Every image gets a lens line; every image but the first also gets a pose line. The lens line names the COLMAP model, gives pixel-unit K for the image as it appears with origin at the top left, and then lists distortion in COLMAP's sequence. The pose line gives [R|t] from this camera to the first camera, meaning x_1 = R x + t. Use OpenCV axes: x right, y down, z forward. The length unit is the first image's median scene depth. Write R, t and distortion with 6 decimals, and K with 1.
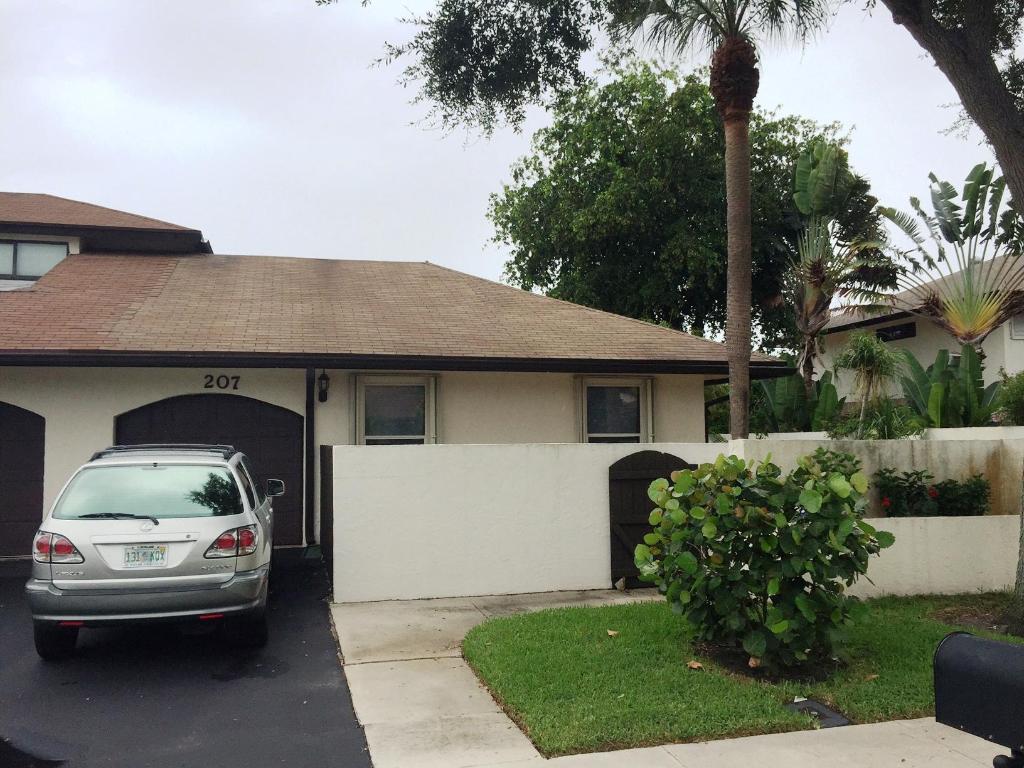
lens RADIAL K [[866.0, 0, 510.2], [0, 866.0, 383.5], [0, 0, 1]] dist [0.044377, -0.000158]
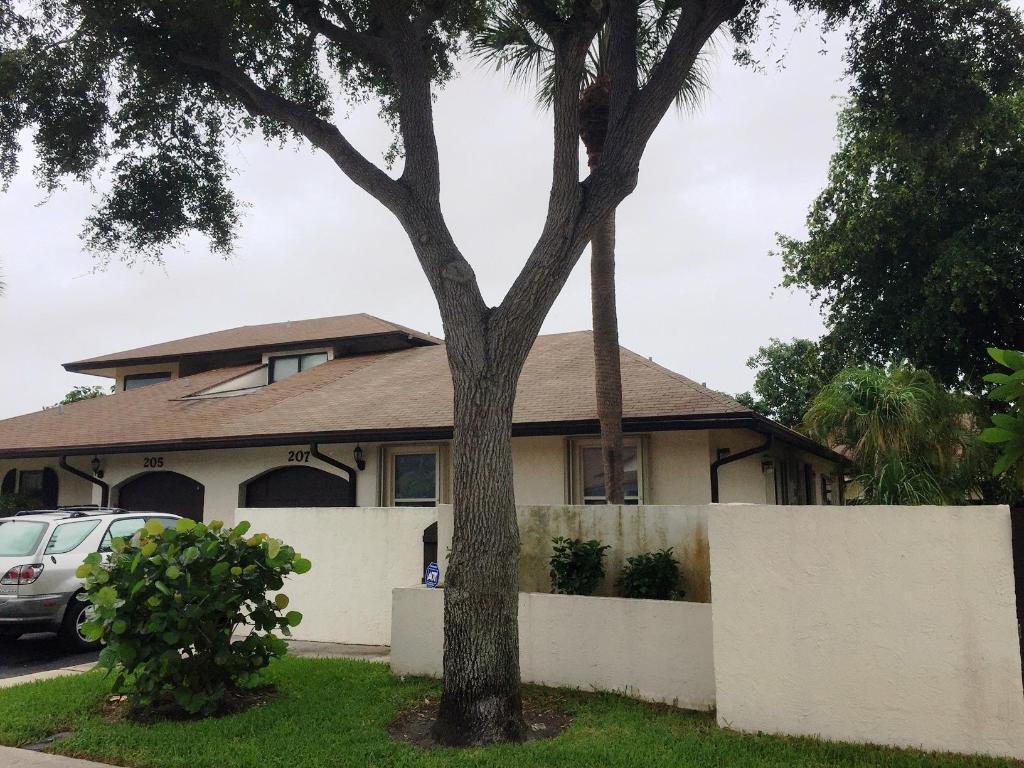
lens RADIAL K [[866.0, 0, 509.7], [0, 866.0, 381.9], [0, 0, 1]] dist [0.044377, -0.000158]
pose [[0.768516, -0.084943, -0.634167, 0.726058], [0.042223, 0.995721, -0.082203, 0.007308], [0.638436, 0.036398, 0.768814, 0.212922]]
